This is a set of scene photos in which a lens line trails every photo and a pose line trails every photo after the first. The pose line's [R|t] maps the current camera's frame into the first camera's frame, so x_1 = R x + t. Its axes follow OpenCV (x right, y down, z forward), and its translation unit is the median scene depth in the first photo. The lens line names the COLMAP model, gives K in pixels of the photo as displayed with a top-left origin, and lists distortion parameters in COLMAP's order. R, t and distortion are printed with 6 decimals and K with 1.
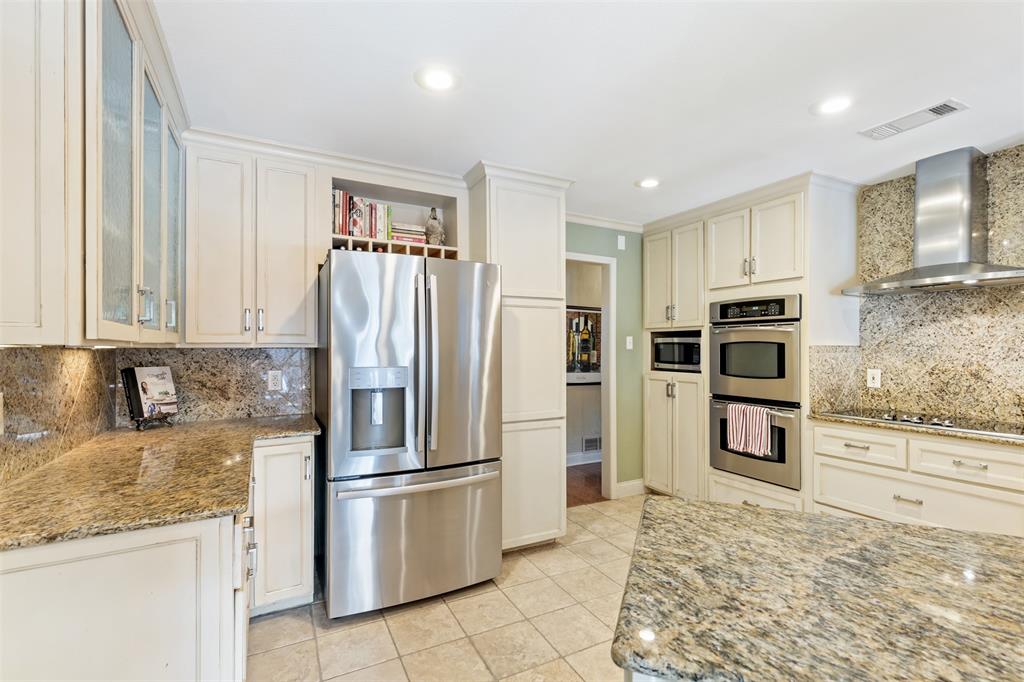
lens RADIAL K [[466.7, 0, 499.5], [0, 466.7, 345.8], [0, 0, 1]] dist [0.003454, -0.000534]
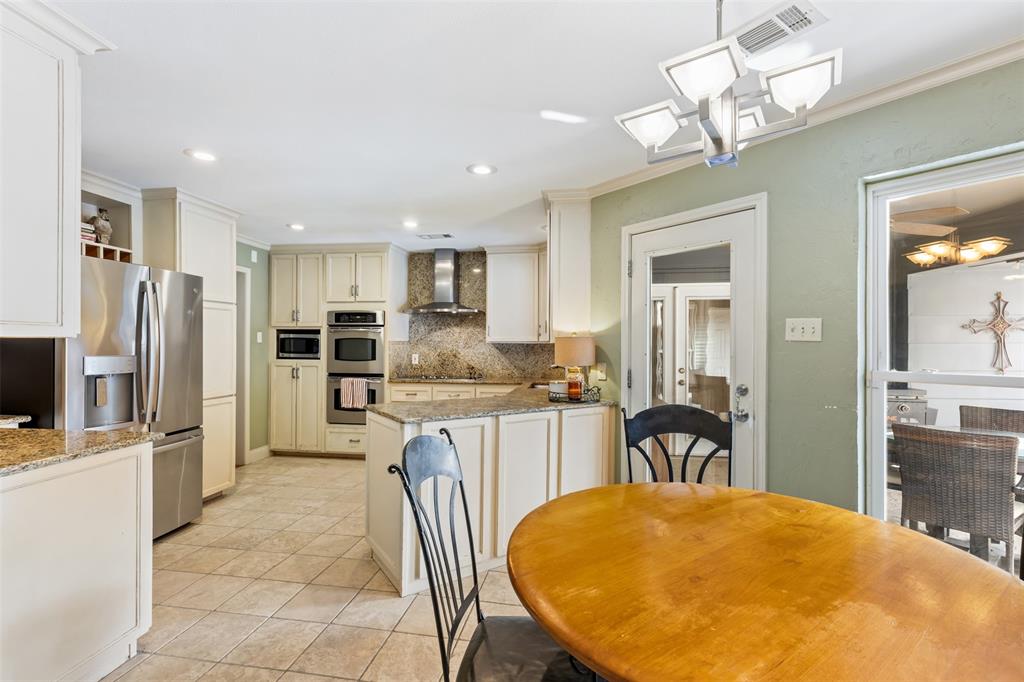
lens RADIAL K [[466.7, 0, 515.0], [0, 466.7, 341.8], [0, 0, 1]] dist [0.003454, -0.000534]
pose [[0.588213, 0.005861, 0.808685, -0.435718], [-0.009763, 0.999952, -0.000146, -0.001445], [-0.808647, -0.007810, 0.588242, -0.379432]]
